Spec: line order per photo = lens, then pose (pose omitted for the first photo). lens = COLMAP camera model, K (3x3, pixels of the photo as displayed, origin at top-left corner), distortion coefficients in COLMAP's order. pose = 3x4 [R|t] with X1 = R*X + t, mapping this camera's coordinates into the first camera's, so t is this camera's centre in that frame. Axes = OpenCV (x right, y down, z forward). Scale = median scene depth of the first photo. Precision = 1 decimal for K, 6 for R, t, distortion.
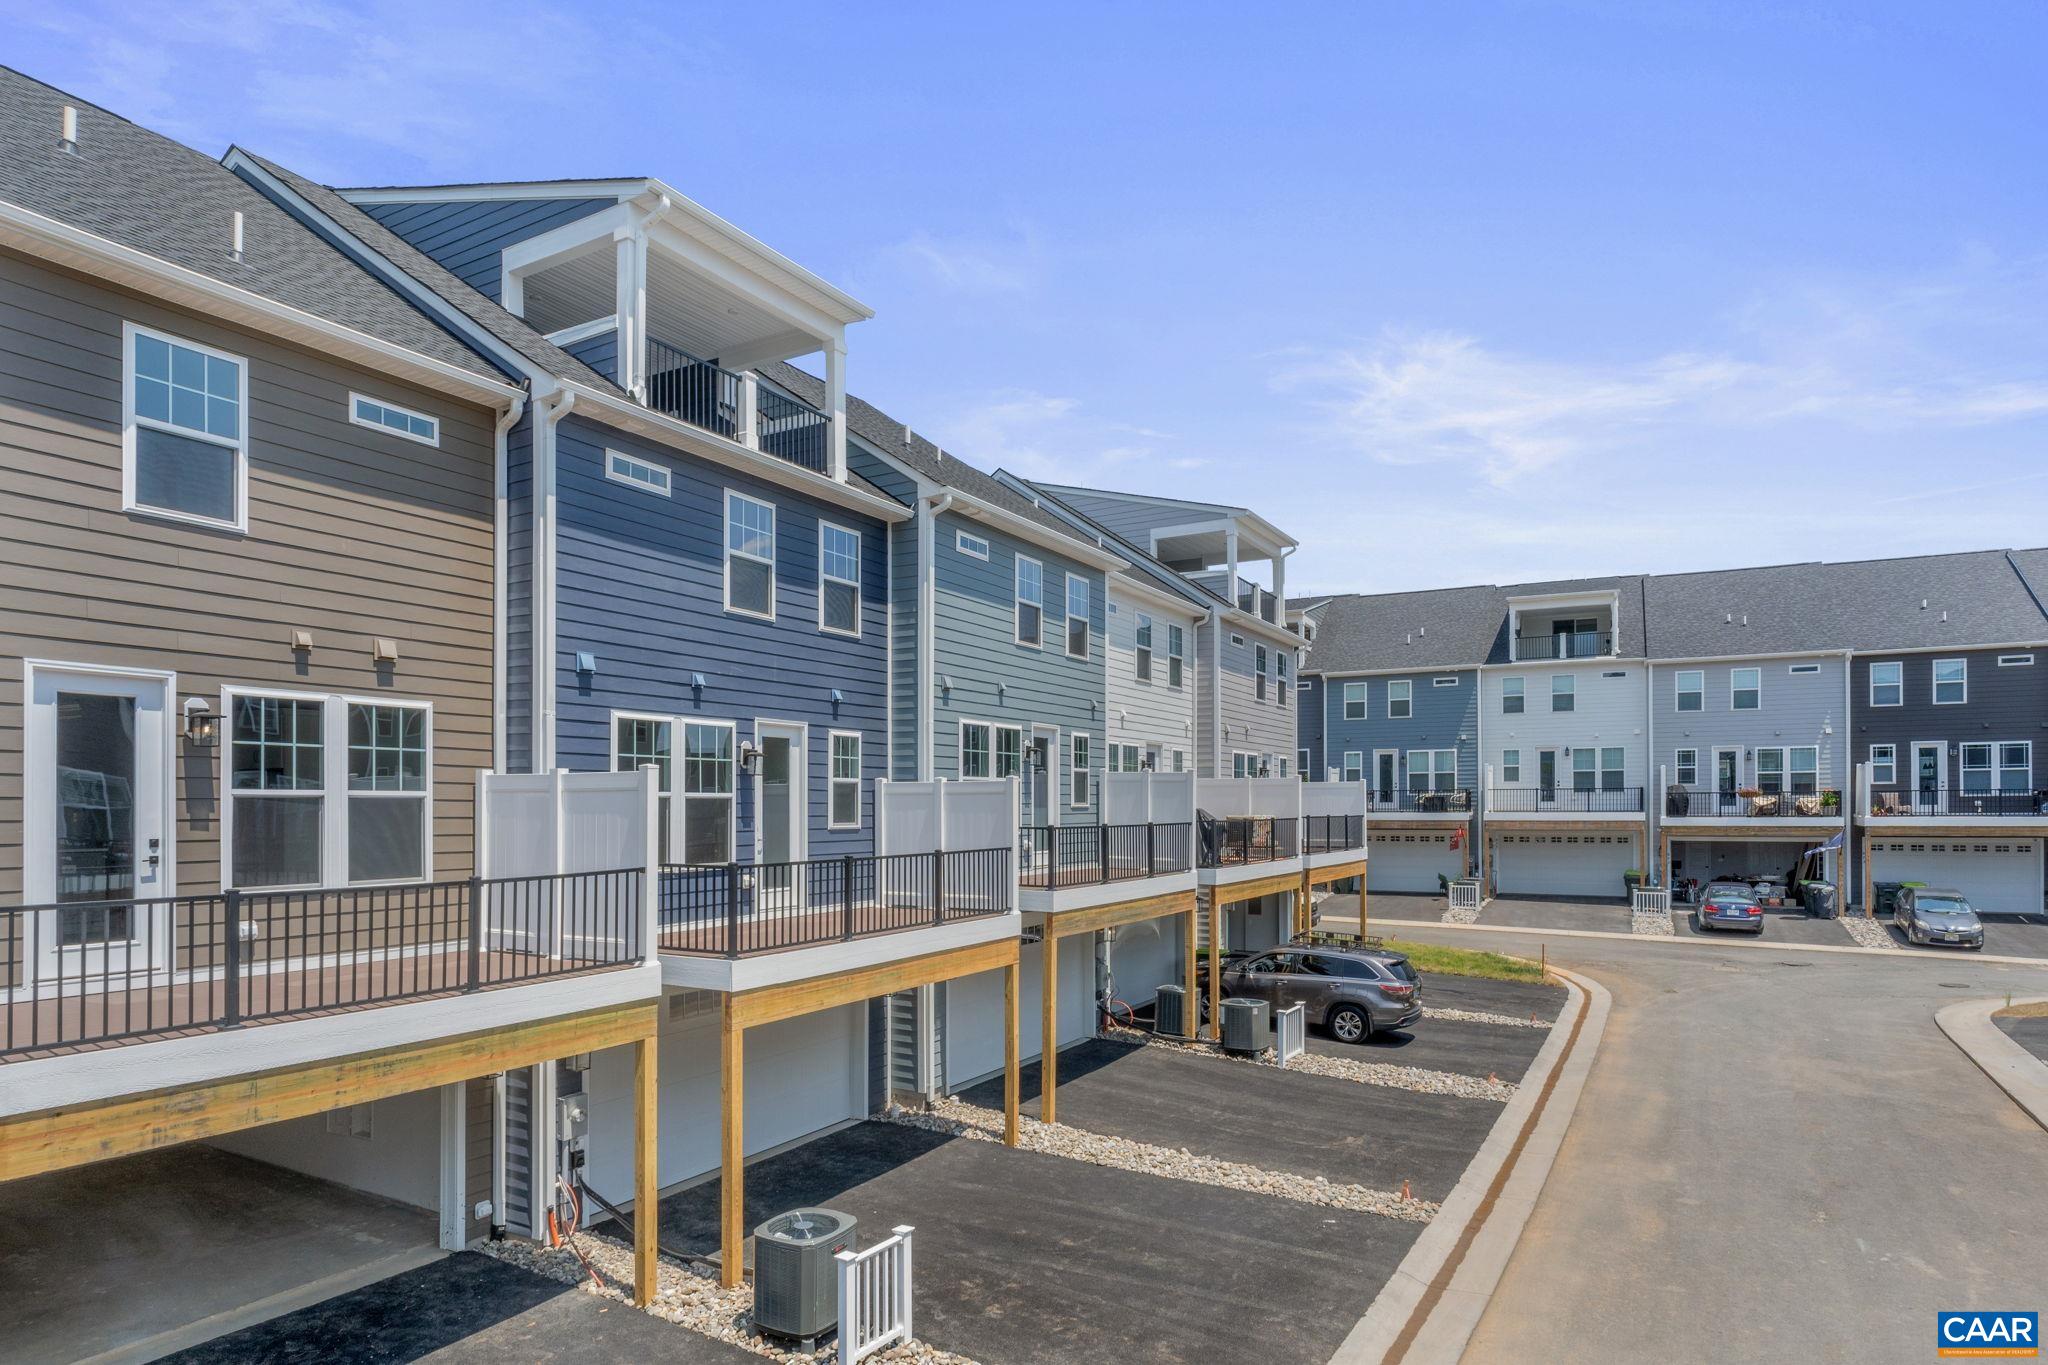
lens RADIAL K [[1153.4, 0, 1019.3], [0, 1153.4, 785.3], [0, 0, 1]] dist [-0.001632, -0.000468]
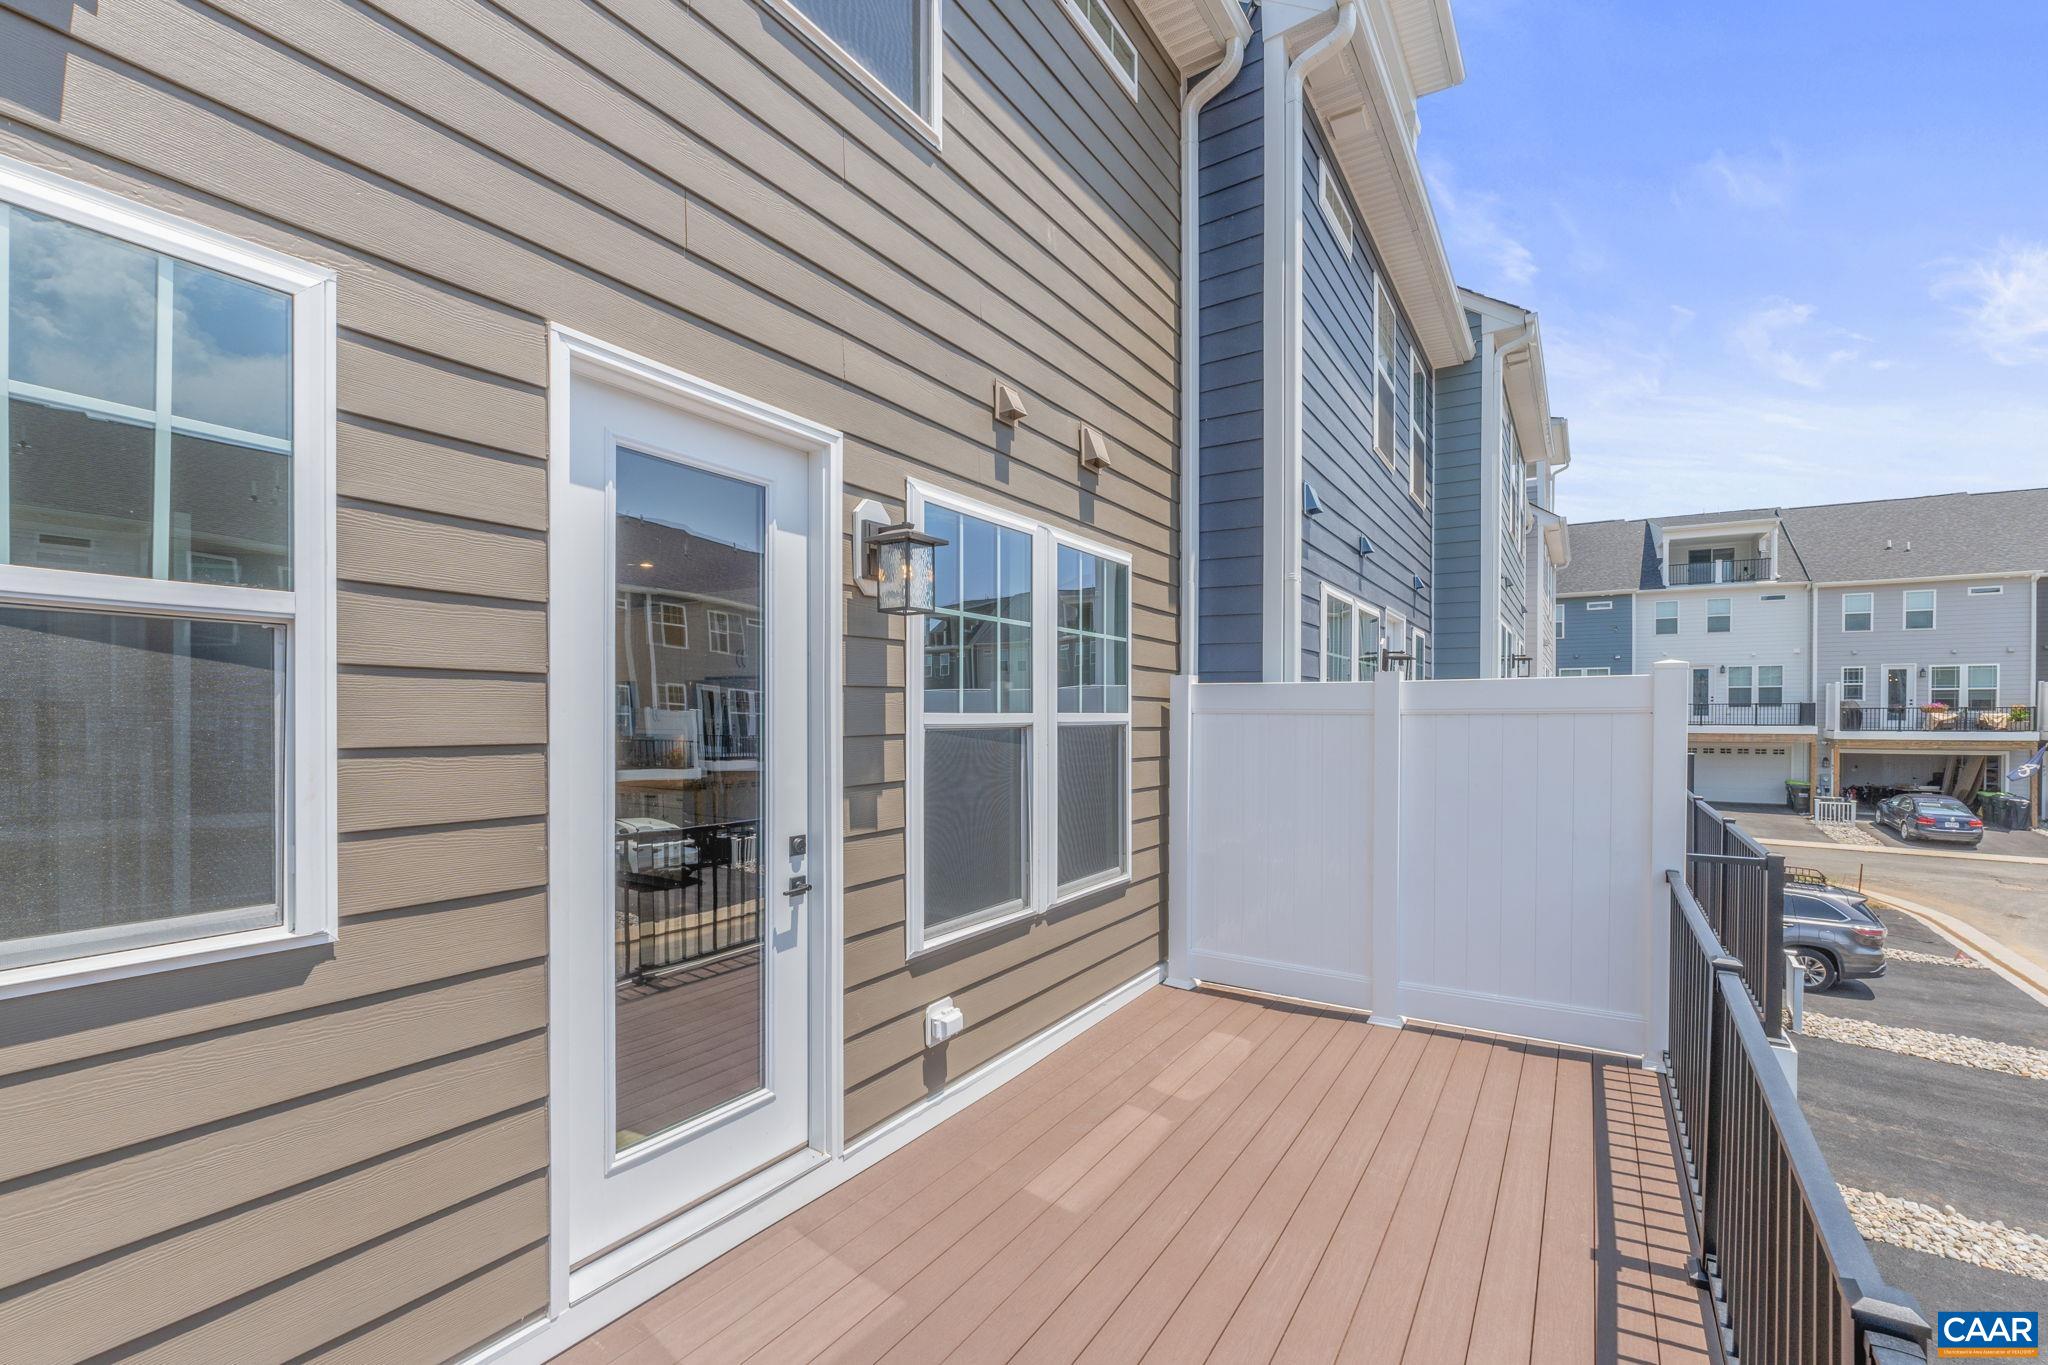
lens RADIAL K [[878.2, 0, 1027.0], [0, 878.2, 715.0], [0, 0, 1]] dist [-0.000092, 0.000087]
pose [[0.999111, 0.002920, -0.042055, -0.544605], [-0.002139, 0.999824, 0.018619, -0.001991], [0.042102, -0.018512, 0.998942, 0.571451]]
